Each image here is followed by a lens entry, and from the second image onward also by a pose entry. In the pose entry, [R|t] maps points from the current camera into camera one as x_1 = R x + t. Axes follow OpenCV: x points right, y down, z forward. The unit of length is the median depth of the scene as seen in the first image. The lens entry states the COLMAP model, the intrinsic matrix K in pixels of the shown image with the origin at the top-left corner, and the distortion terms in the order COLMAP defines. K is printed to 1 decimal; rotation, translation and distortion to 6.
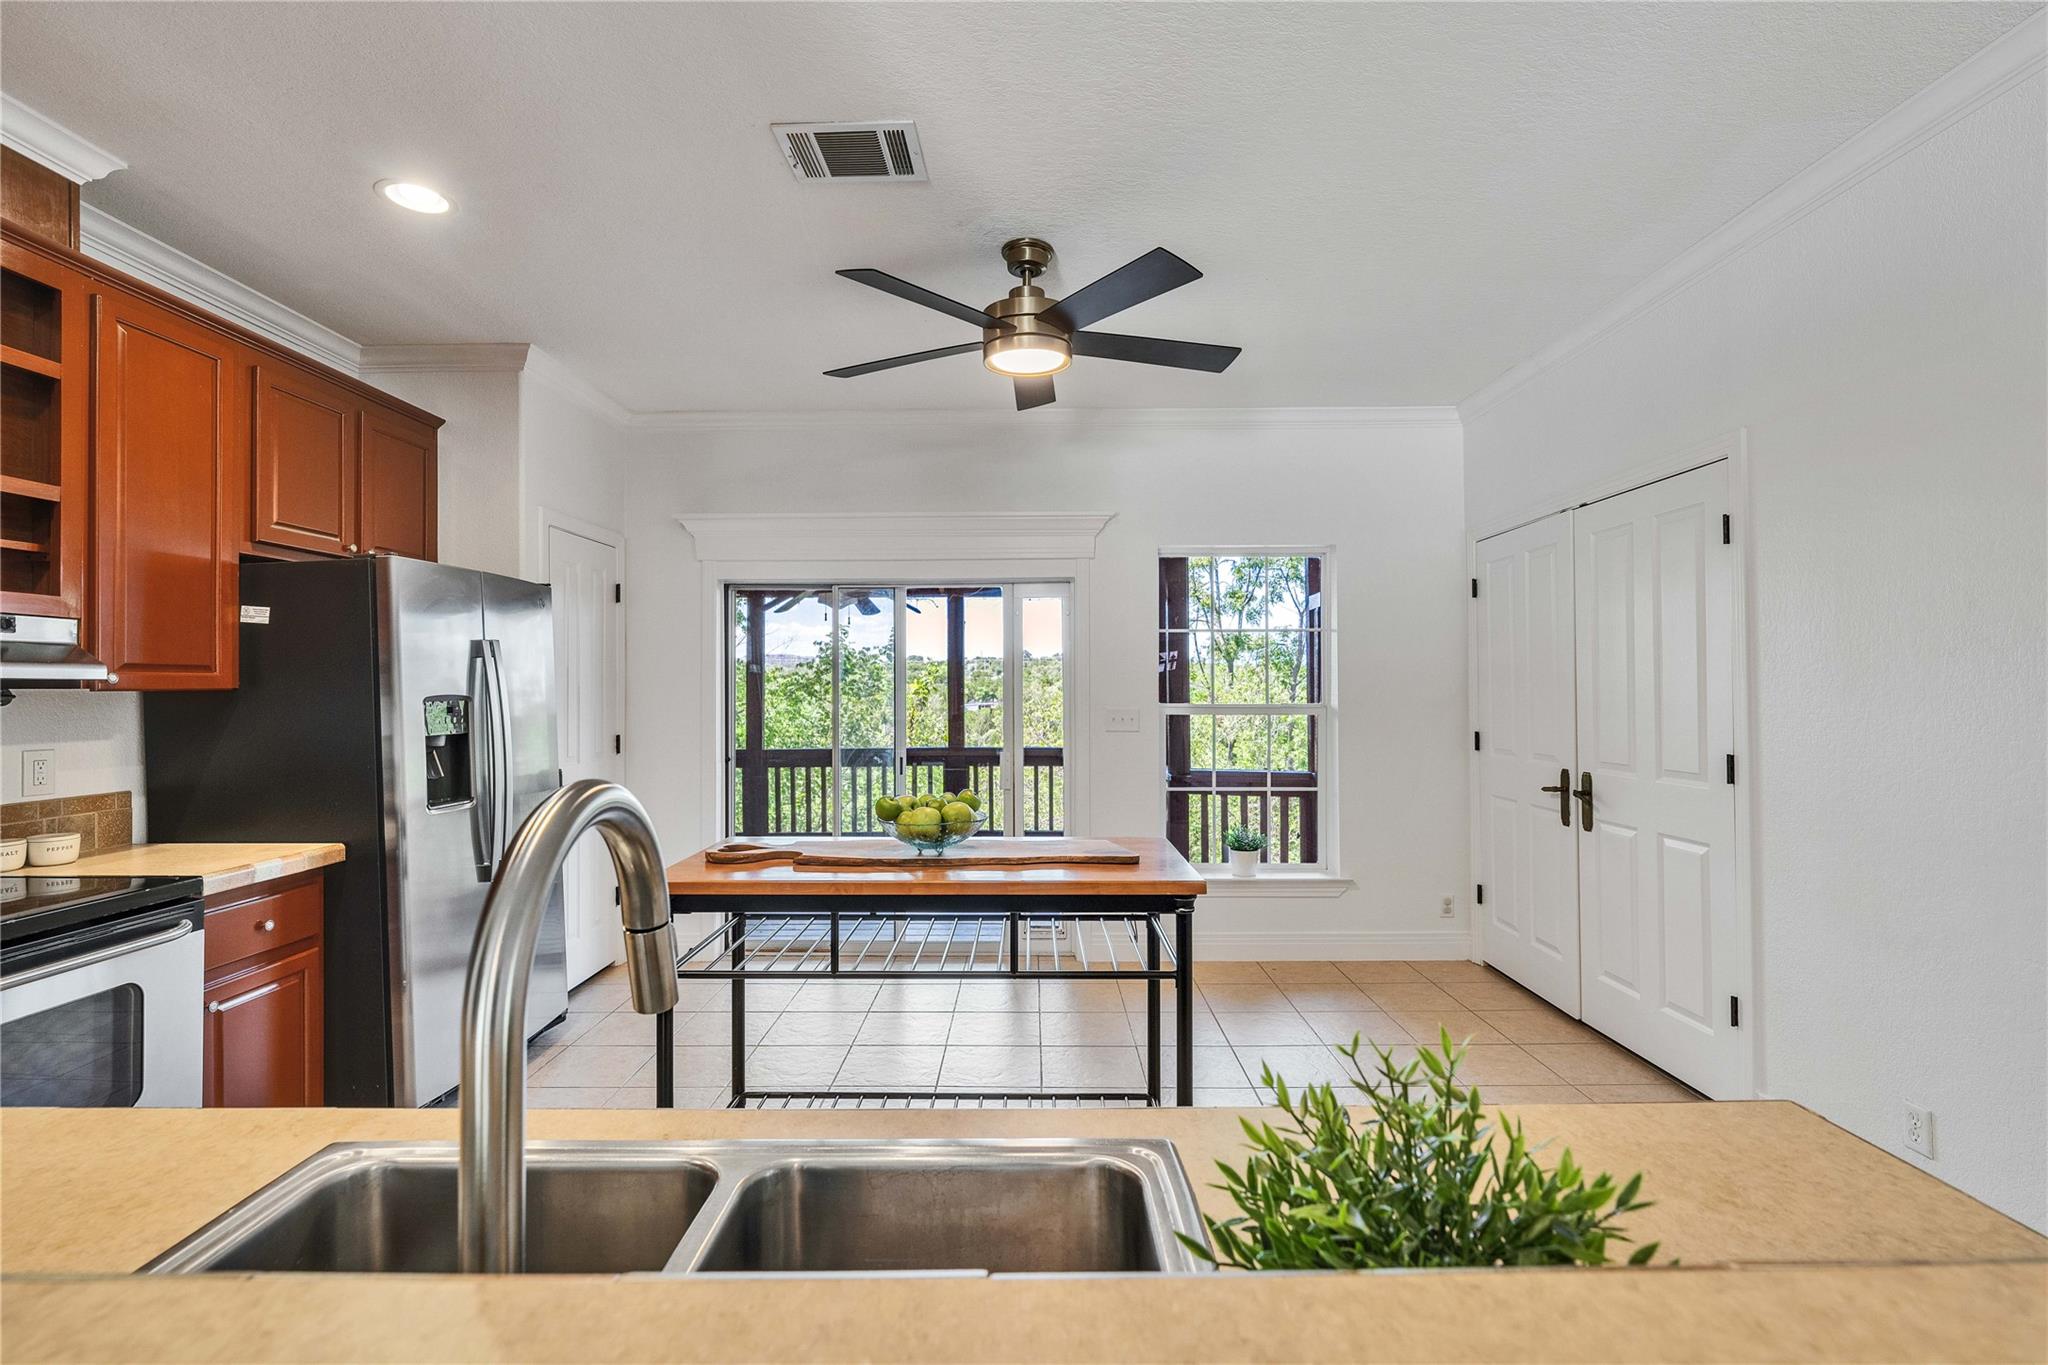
lens RADIAL K [[900.2, 0, 1025.0], [0, 900.2, 694.6], [0, 0, 1]] dist [0.000407, 0.000013]
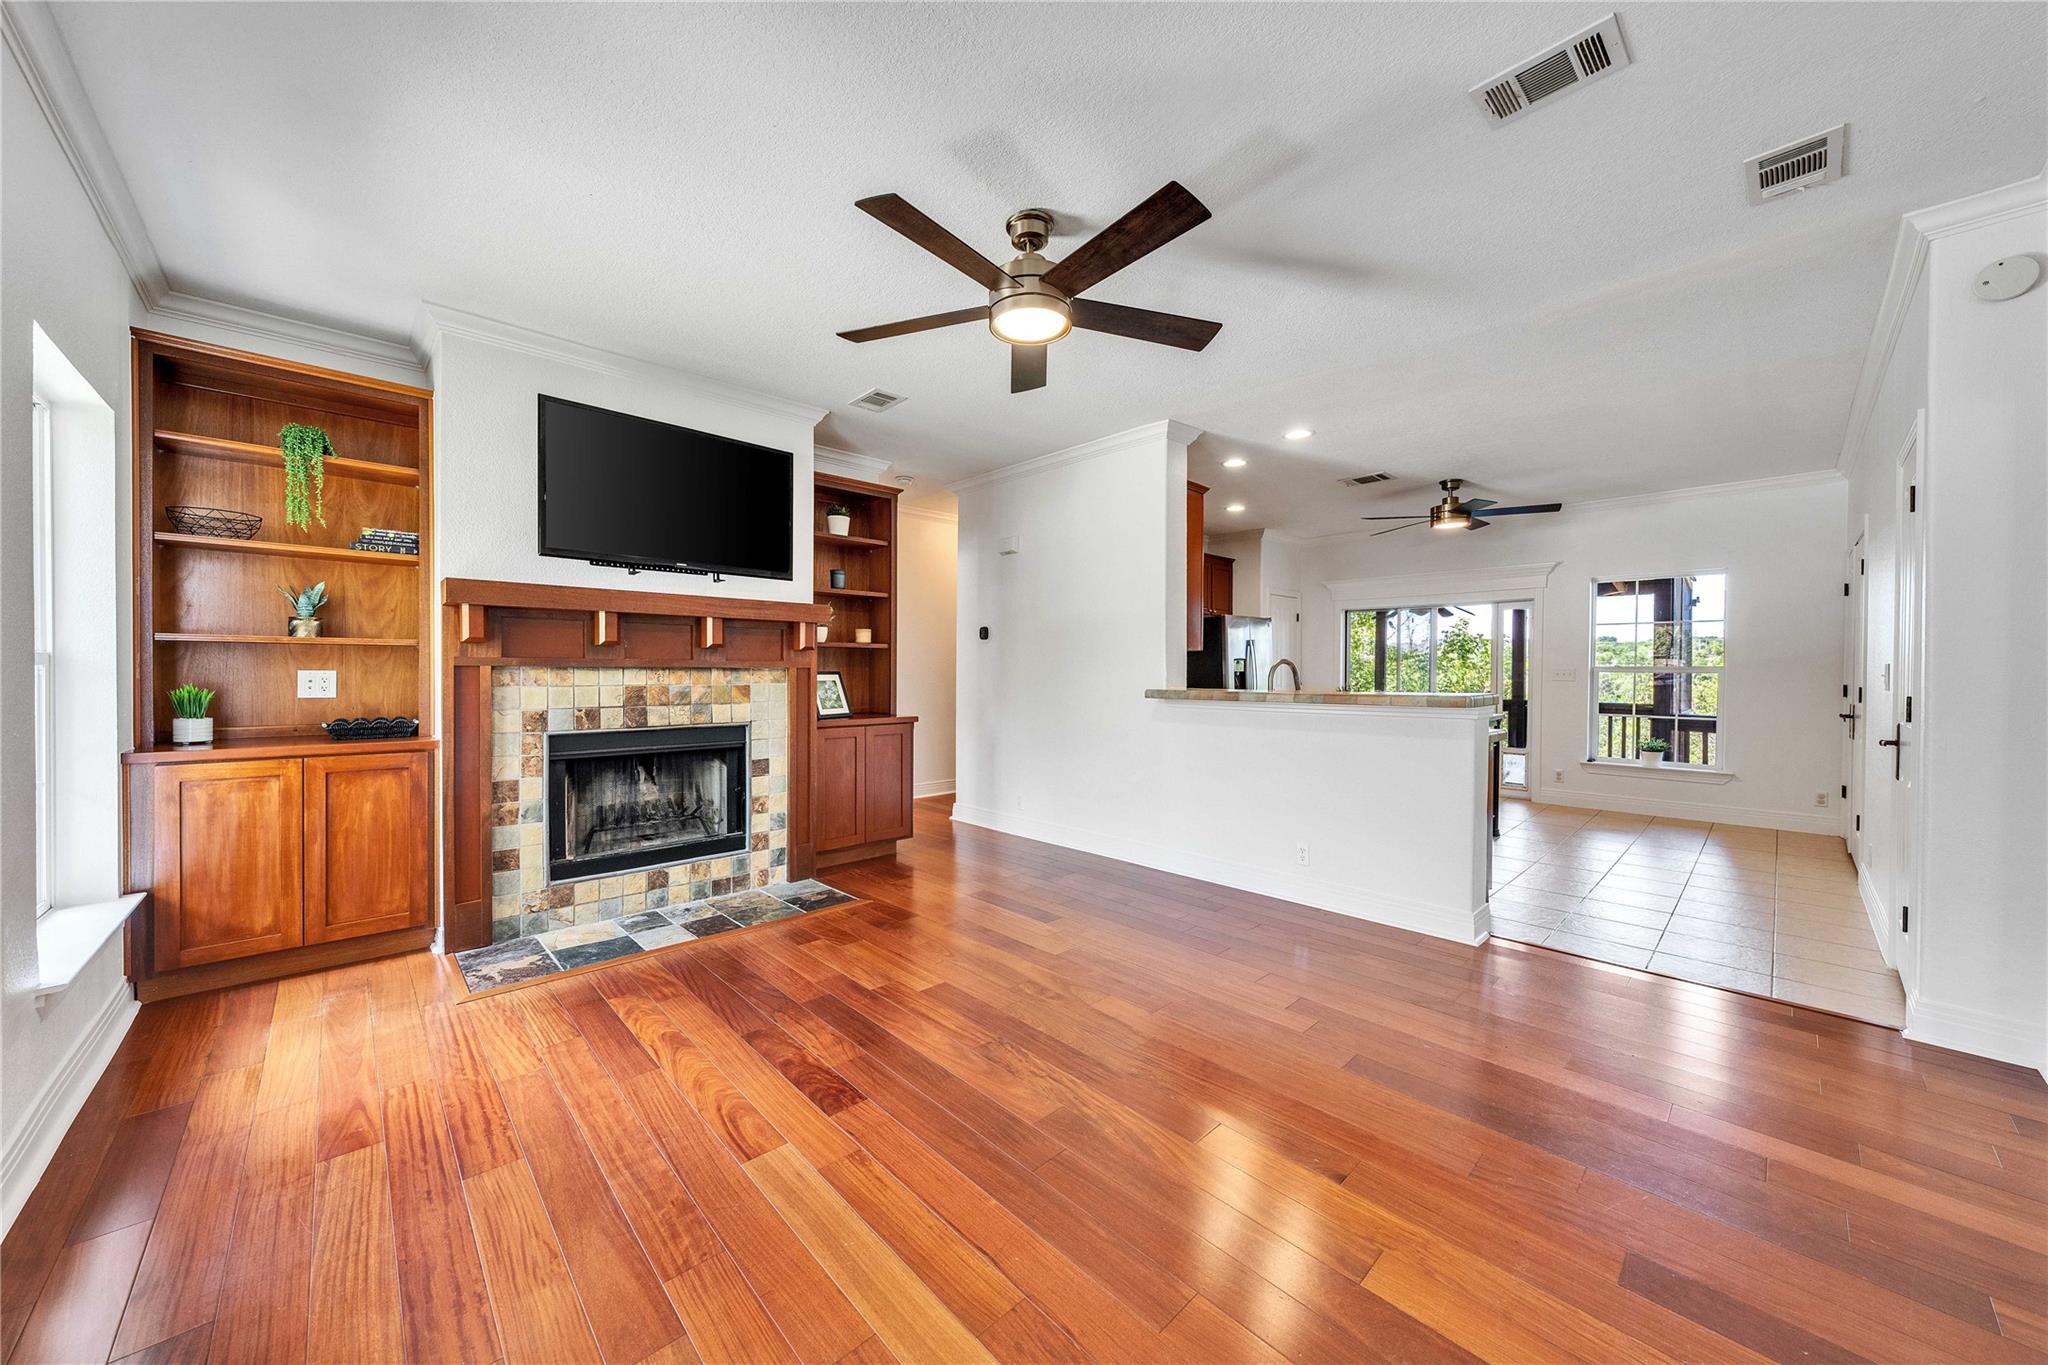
lens RADIAL K [[726.7, 0, 1027.4], [0, 726.7, 677.8], [0, 0, 1]] dist [0.000273, -0.000003]
pose [[0.694213, 0.019711, -0.719499, 0.598247], [-0.003716, 0.999710, 0.023802, 0.008518], [0.719760, -0.013850, 0.694085, -1.163188]]
